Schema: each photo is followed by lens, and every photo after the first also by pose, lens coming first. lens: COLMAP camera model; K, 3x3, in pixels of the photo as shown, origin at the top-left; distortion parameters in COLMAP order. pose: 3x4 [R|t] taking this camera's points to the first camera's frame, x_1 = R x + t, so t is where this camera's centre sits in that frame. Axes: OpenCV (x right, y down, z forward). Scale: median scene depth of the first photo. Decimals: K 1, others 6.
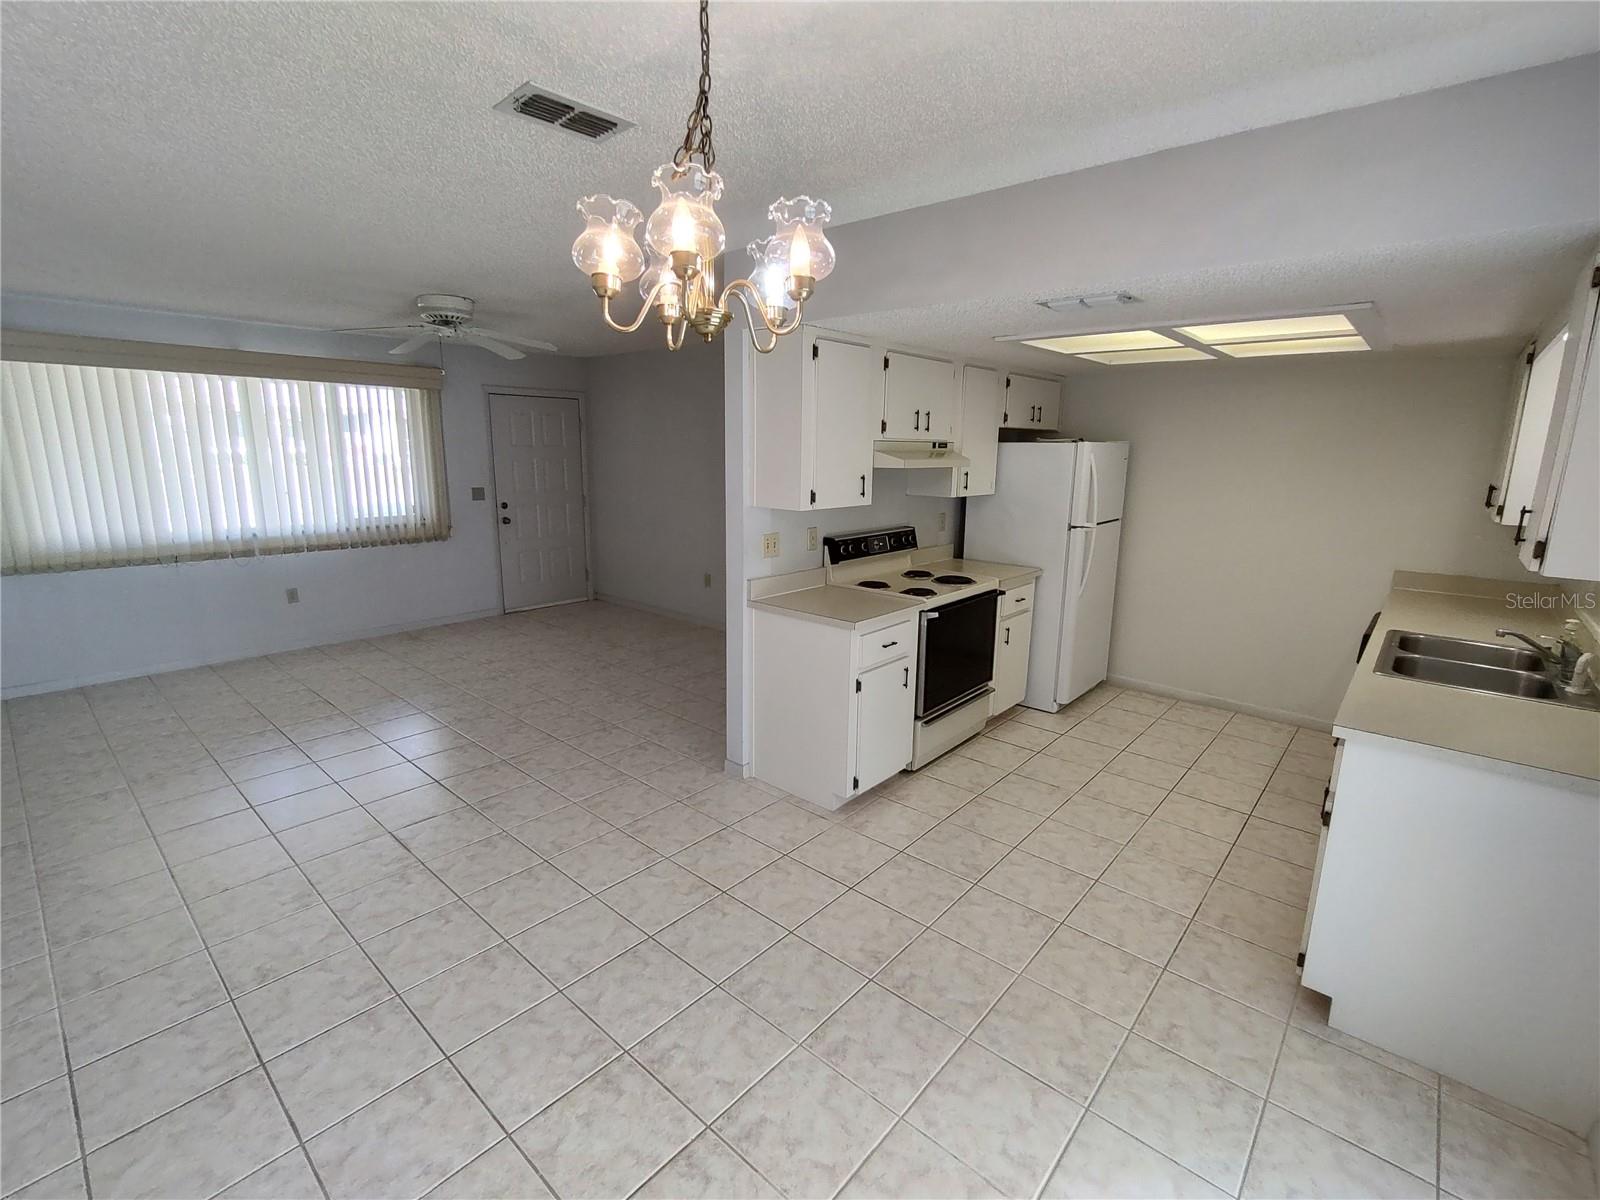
lens RADIAL K [[726.5, 0, 803.6], [0, 726.5, 598.7], [0, 0, 1]] dist [-0.010460, 0.001276]
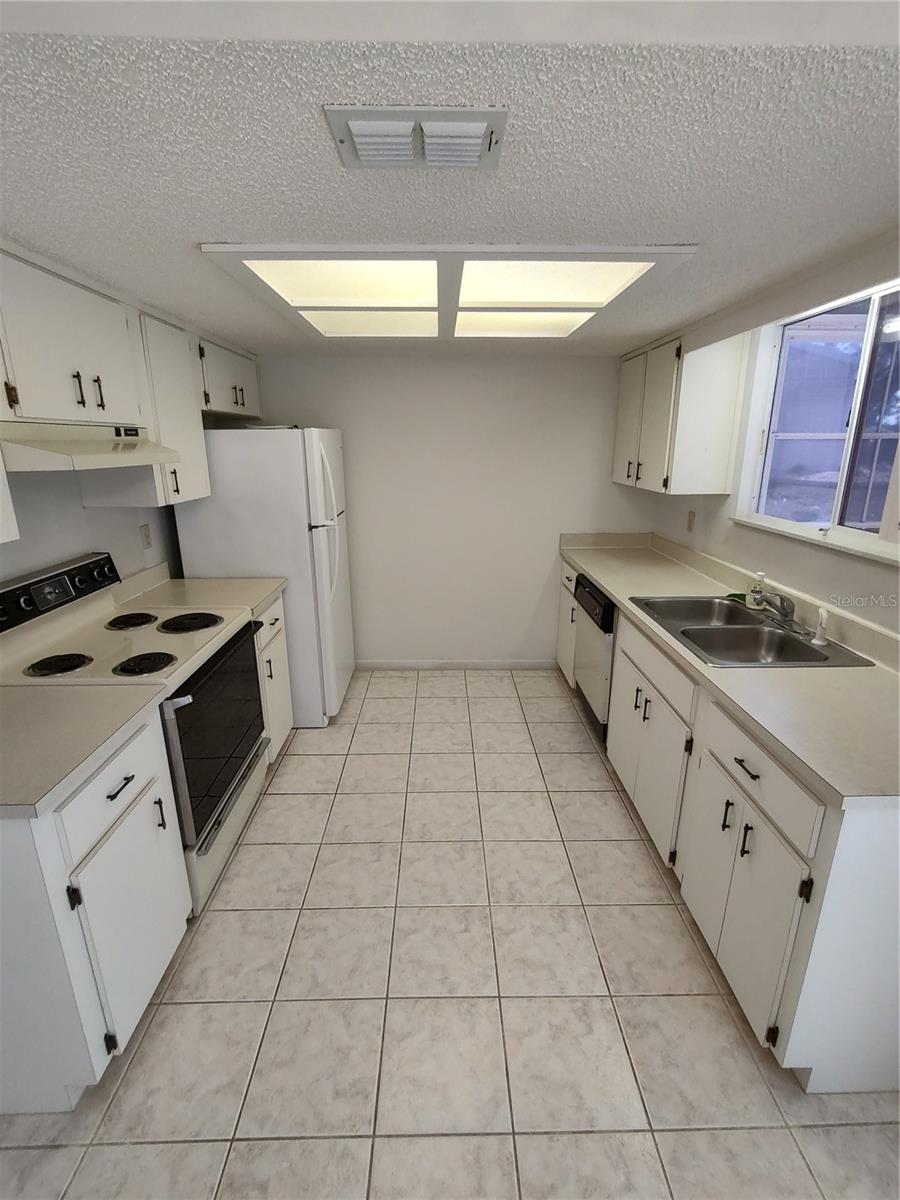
lens RADIAL K [[544.9, 0, 450.2], [0, 544.9, 603.1], [0, 0, 1]] dist [-0.010460, 0.001276]
pose [[0.740326, -0.202826, 0.640920, 0.053473], [0.149704, 0.979200, 0.136956, -0.077263], [-0.655367, -0.005444, 0.755291, 0.408152]]
